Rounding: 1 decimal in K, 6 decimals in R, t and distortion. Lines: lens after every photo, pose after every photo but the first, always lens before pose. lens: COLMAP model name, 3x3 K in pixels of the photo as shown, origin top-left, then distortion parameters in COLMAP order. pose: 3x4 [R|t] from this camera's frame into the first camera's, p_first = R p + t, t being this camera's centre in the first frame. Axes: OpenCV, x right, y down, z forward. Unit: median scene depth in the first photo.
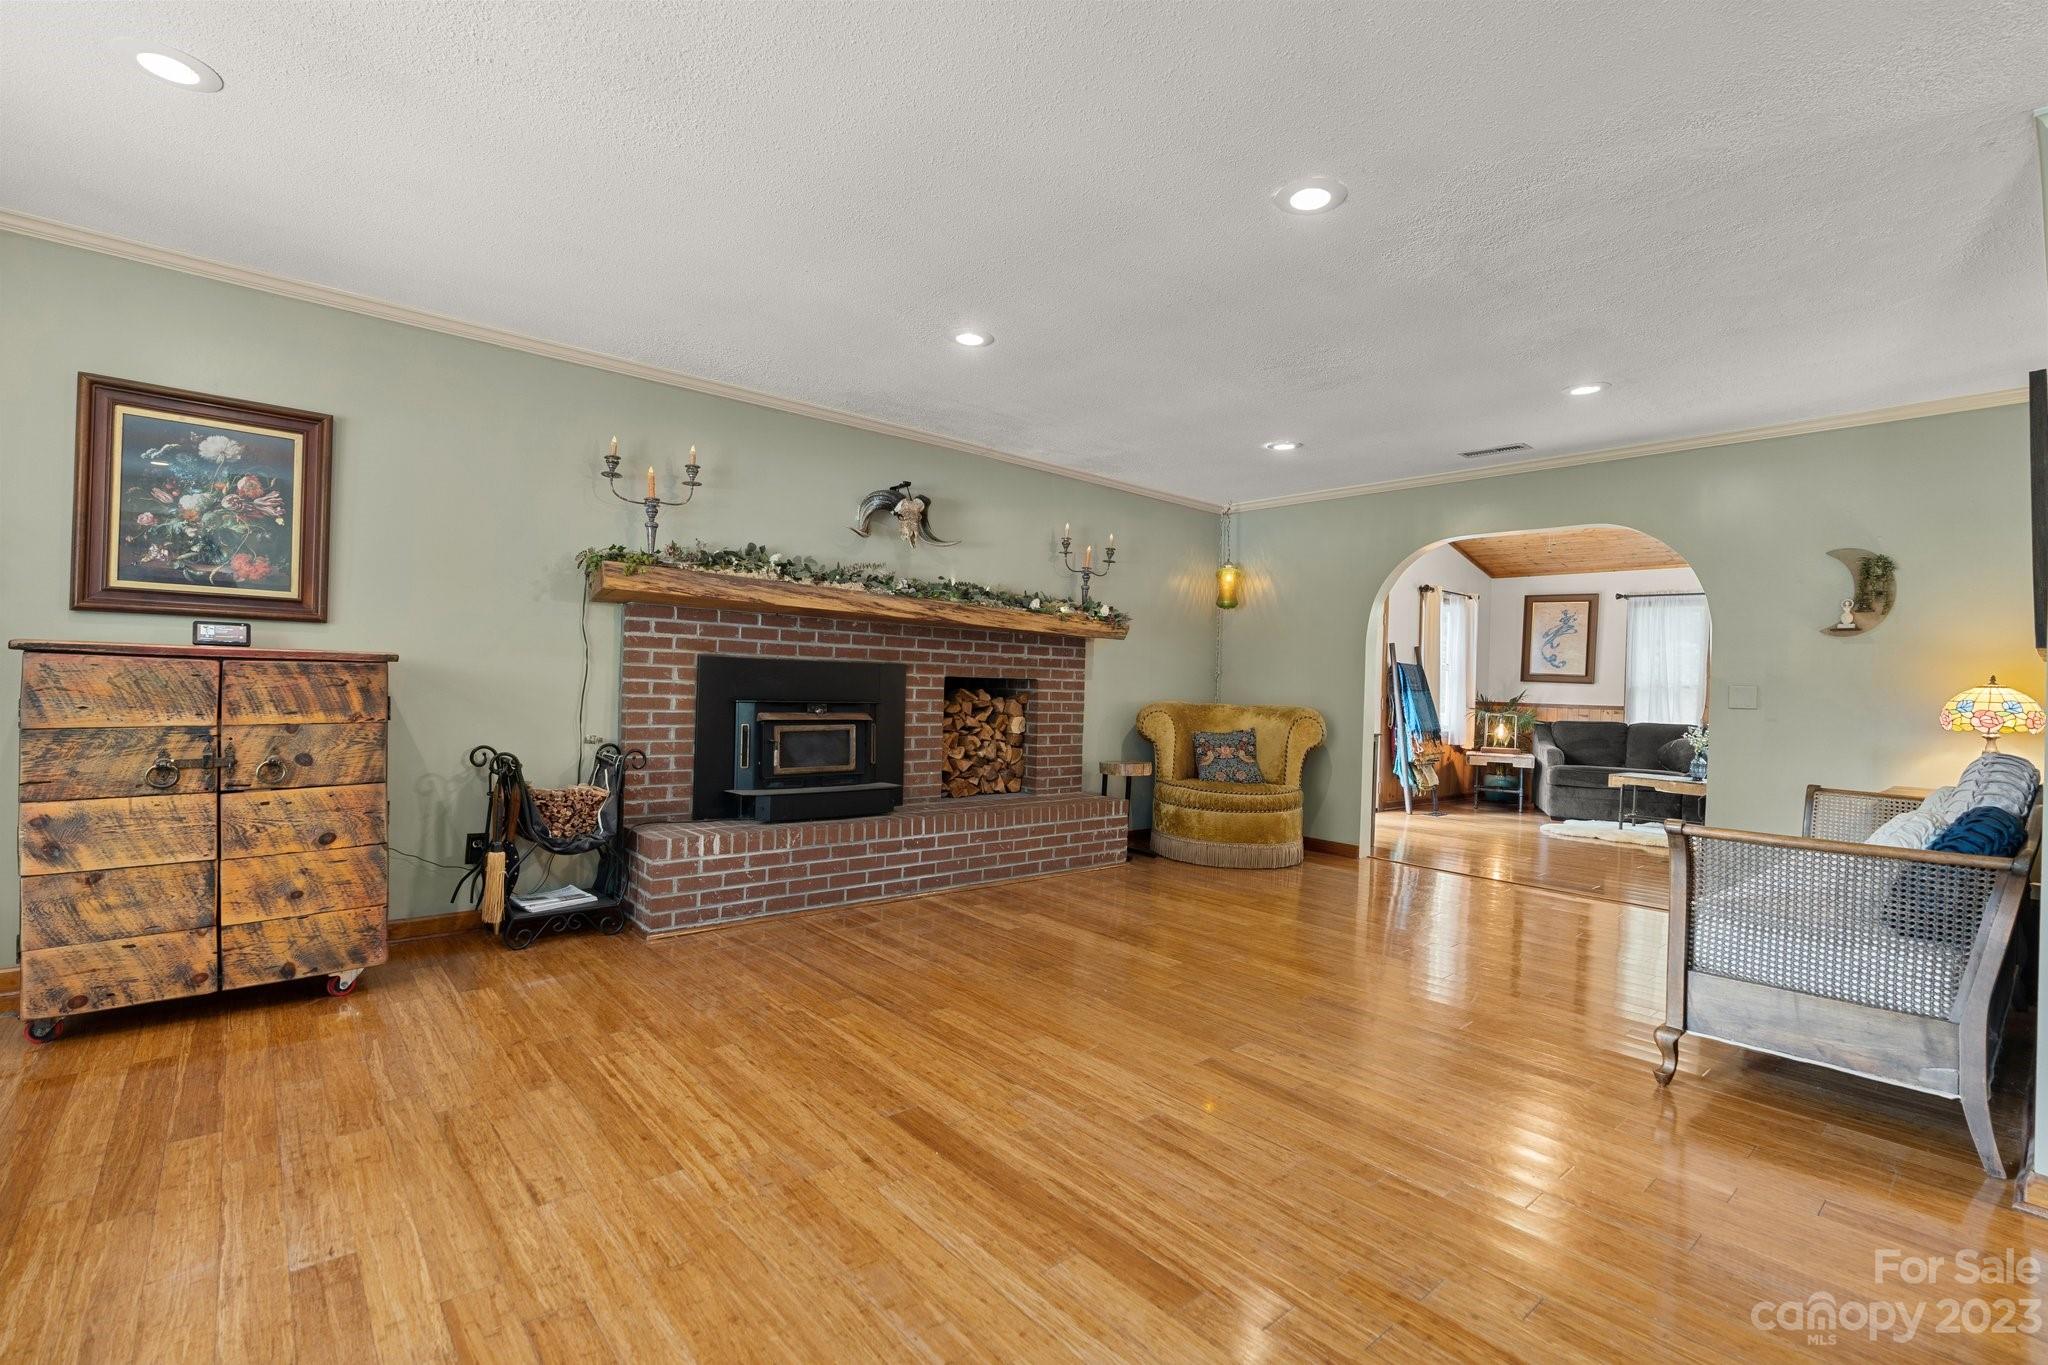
lens RADIAL K [[913.0, 0, 1034.8], [0, 913.0, 678.3], [0, 0, 1]] dist [-0.001144, 0.000217]
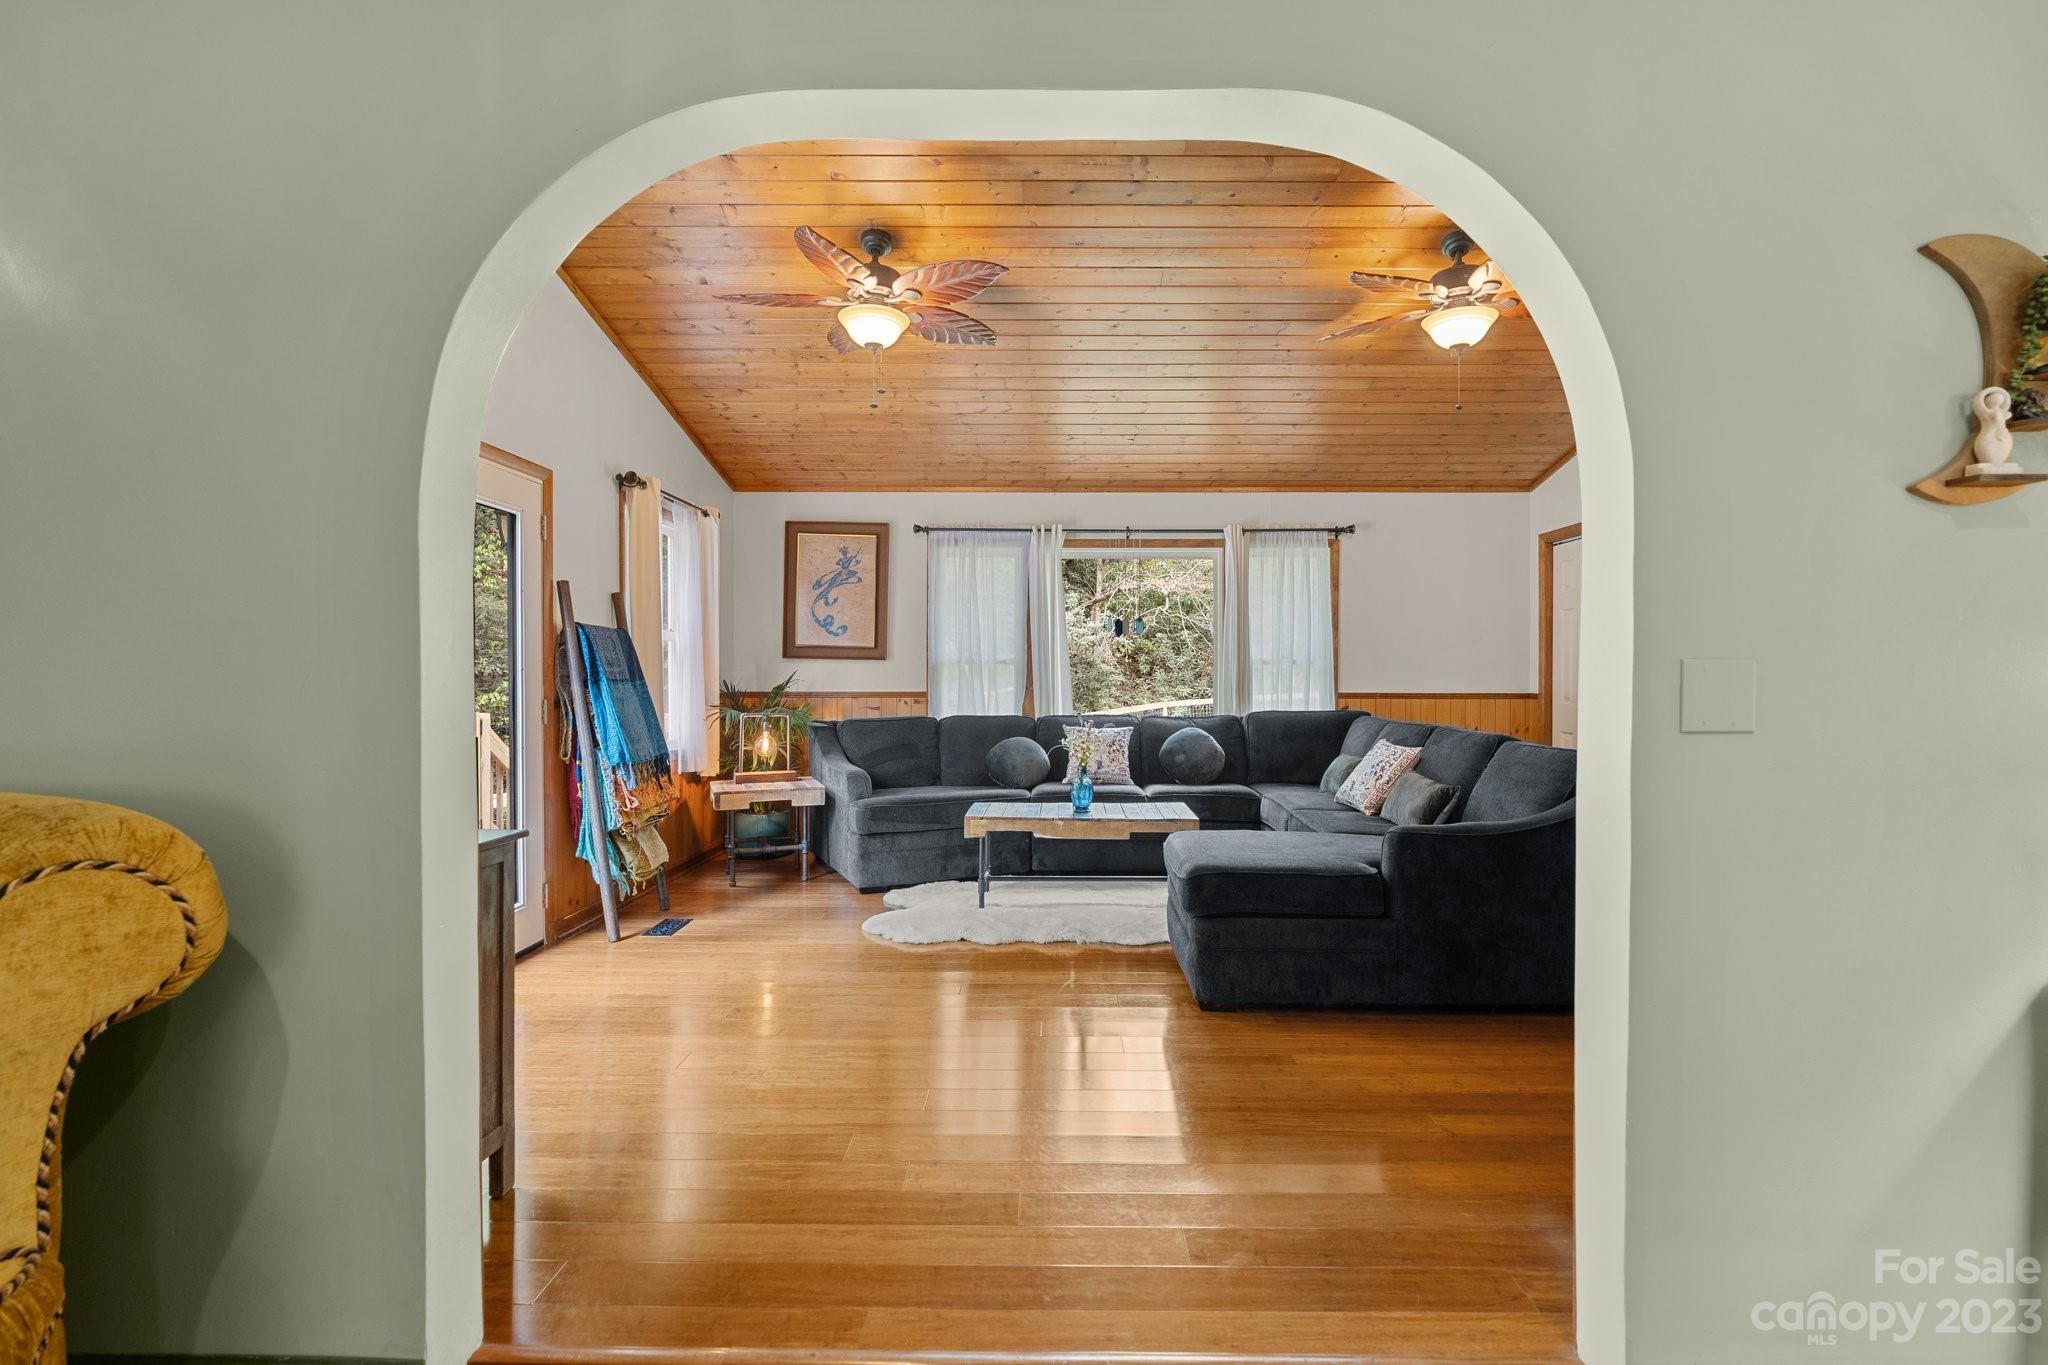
lens RADIAL K [[941.1, 0, 1053.8], [0, 941.1, 686.8], [0, 0, 1]] dist [-0.003042, -0.000547]
pose [[0.666531, -0.040733, 0.744364, 0.364988], [0.017214, 0.999081, 0.039258, 0.002038], [-0.745279, -0.013353, 0.666619, 0.902971]]
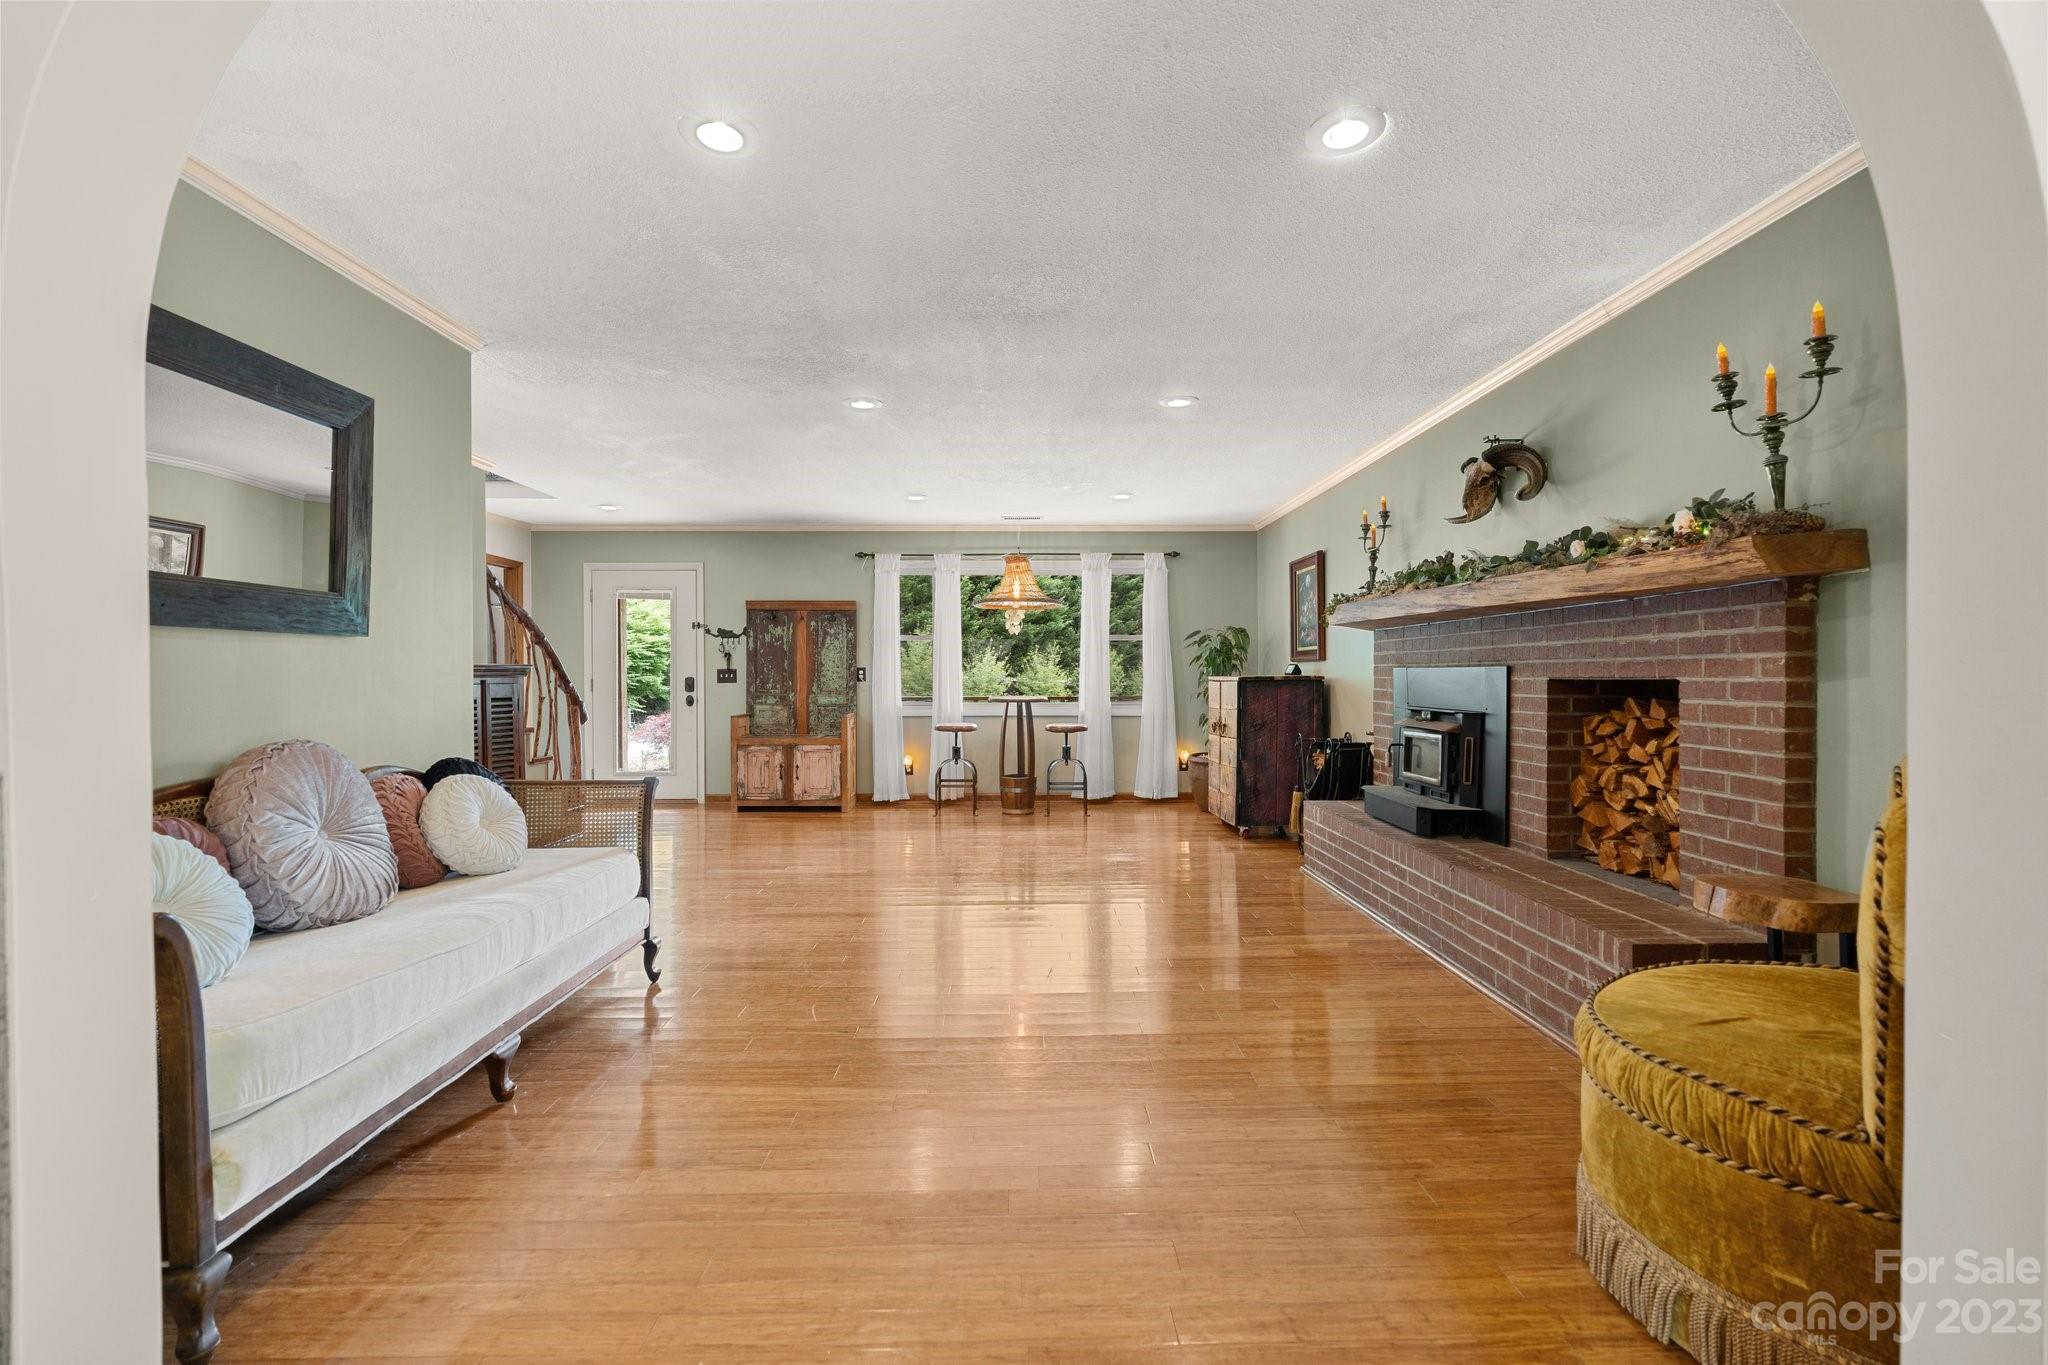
lens RADIAL K [[913.0, 0, 1034.8], [0, 913.0, 678.3], [0, 0, 1]] dist [-0.001144, 0.000217]
pose [[-0.638674, -0.027305, -0.768993, 0.745622], [-0.013174, 0.999612, -0.024552, 0.021142], [0.769365, -0.005550, -0.638786, 1.244635]]
